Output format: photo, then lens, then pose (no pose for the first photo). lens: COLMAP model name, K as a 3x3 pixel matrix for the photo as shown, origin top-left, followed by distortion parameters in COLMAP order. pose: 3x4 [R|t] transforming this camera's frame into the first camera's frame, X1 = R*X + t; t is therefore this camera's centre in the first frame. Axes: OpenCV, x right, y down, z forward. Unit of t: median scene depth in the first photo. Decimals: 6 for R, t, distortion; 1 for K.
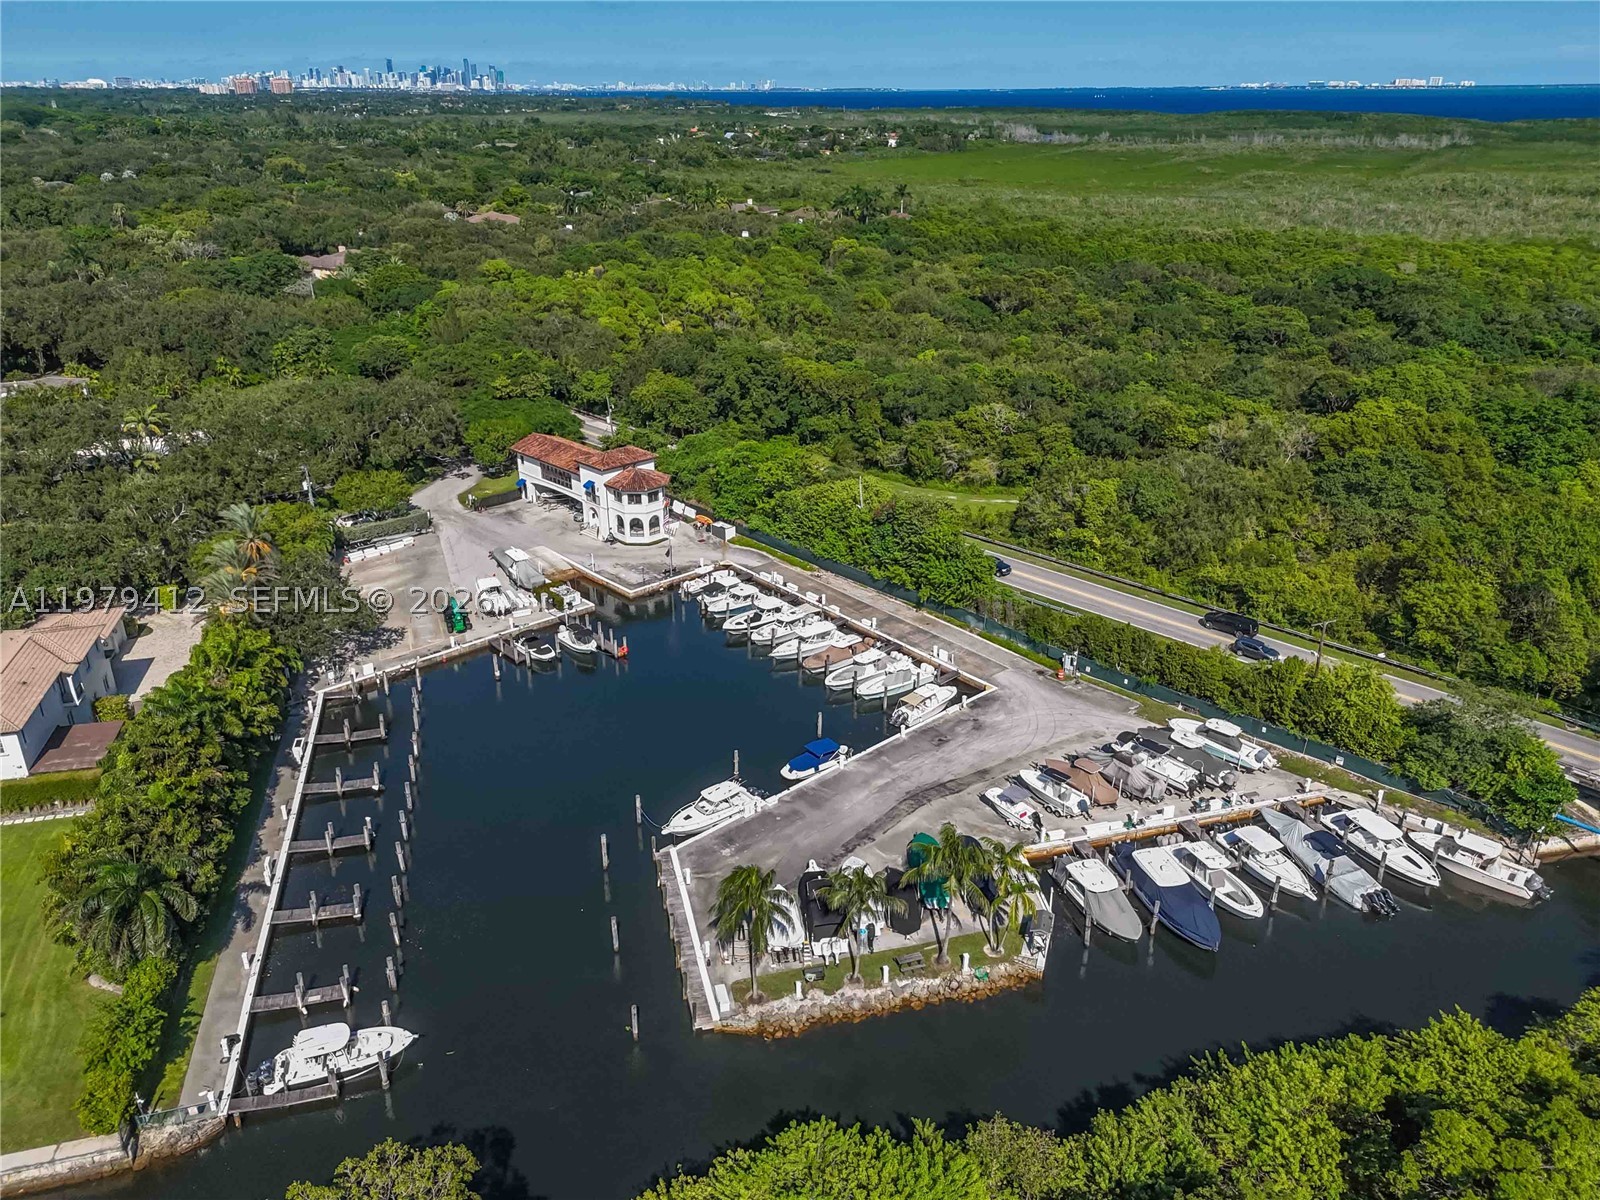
lens RADIAL K [[1178.2, 0, 796.0], [0, 1178.2, 600.7], [0, 0, 1]] dist [0.066385, -0.053576]
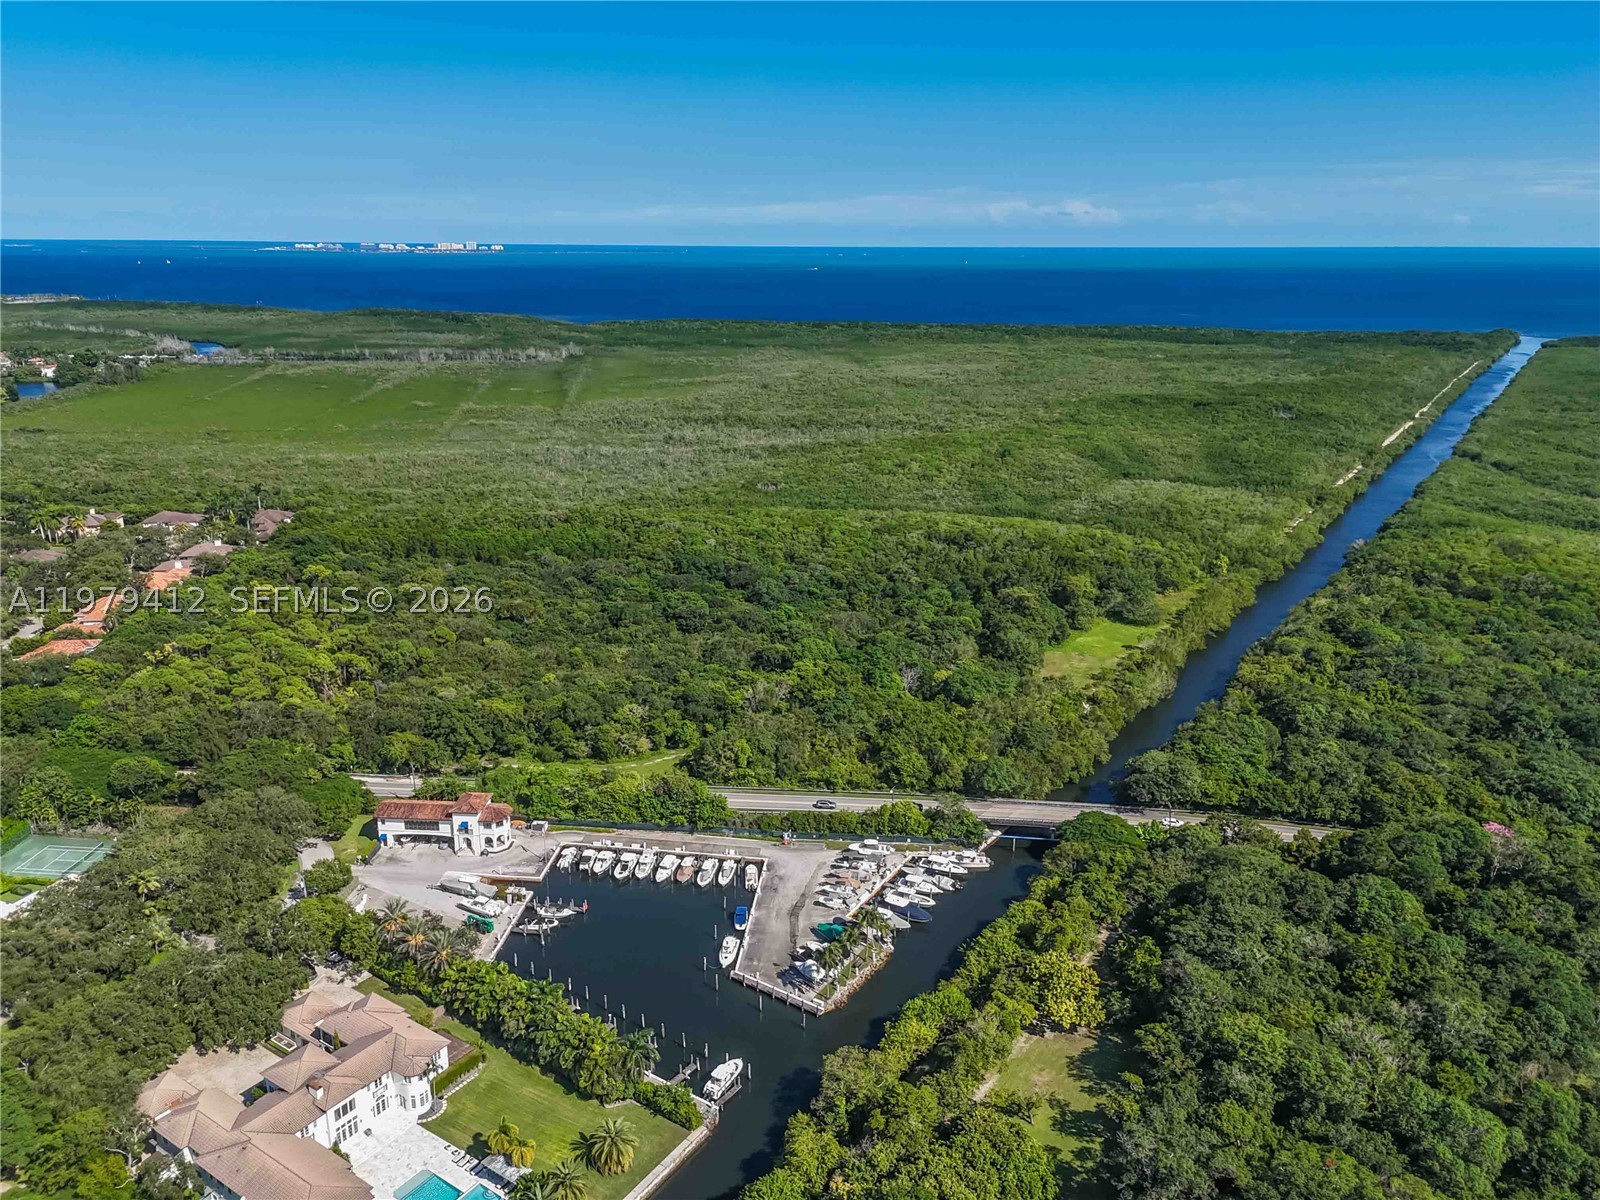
lens RADIAL K [[1178.2, 0, 802.8], [0, 1178.2, 594.3], [0, 0, 1]] dist [0.066385, -0.053576]
pose [[0.754213, -0.183918, 0.630346, -1.168587], [0.259543, 0.965299, -0.028896, -0.347049], [-0.603158, 0.185395, 0.775776, -0.874889]]
